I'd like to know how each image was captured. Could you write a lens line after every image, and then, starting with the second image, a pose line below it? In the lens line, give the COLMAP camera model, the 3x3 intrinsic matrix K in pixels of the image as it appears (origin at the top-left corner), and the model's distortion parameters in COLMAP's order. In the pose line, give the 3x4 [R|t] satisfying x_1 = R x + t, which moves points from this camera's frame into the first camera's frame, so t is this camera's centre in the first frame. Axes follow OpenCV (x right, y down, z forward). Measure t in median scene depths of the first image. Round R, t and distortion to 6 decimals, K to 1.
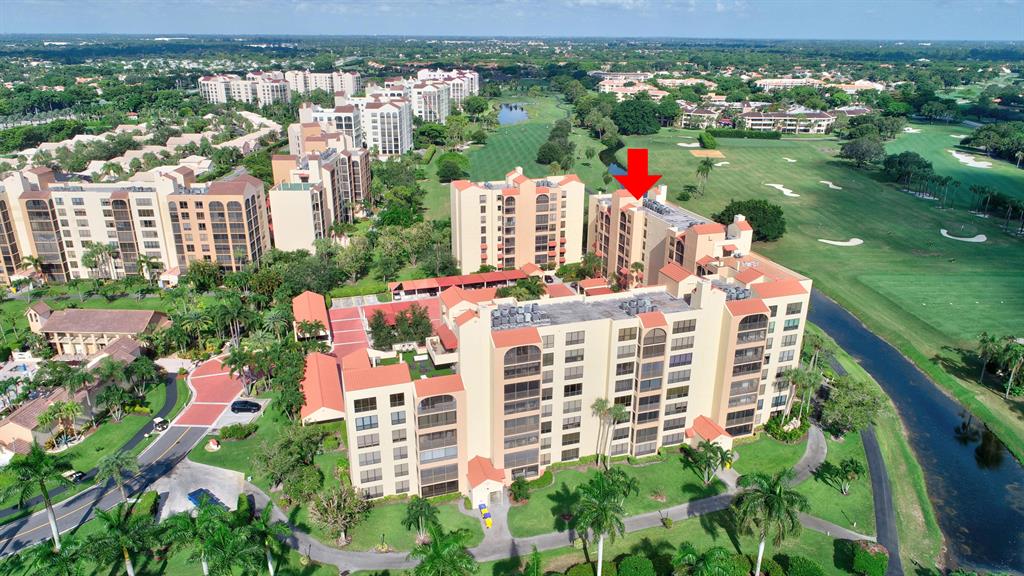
lens RADIAL K [[686.7, 0, 515.6], [0, 686.7, 290.9], [0, 0, 1]] dist [-0.009869, -0.001657]
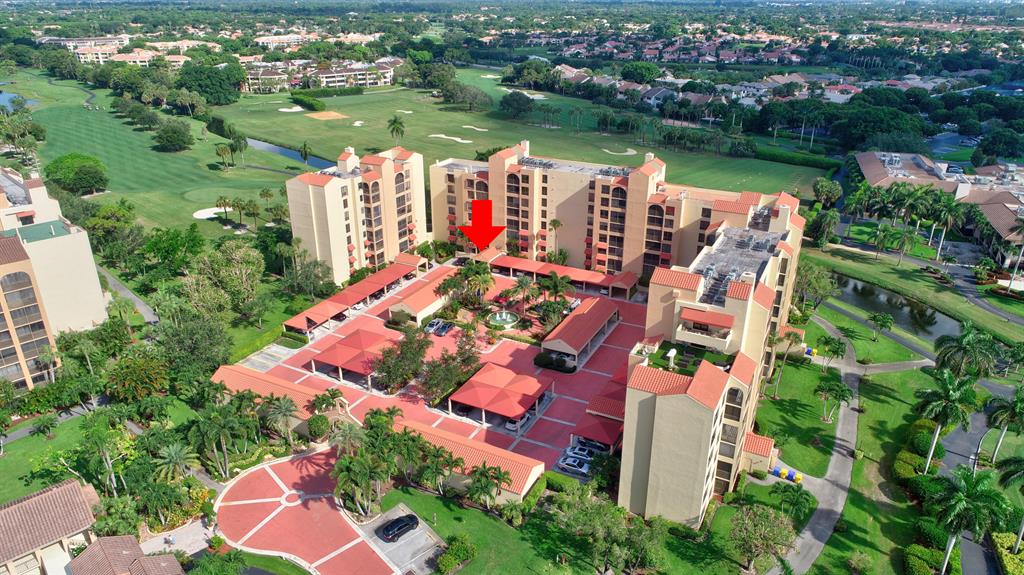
lens RADIAL K [[686.7, 0, 515.6], [0, 686.7, 290.4], [0, 0, 1]] dist [-0.009869, -0.001657]
pose [[0.706852, -0.284001, 0.647846, -0.469002], [0.248326, 0.957200, 0.148671, -0.091762], [-0.662340, 0.055788, 0.747123, 0.261923]]
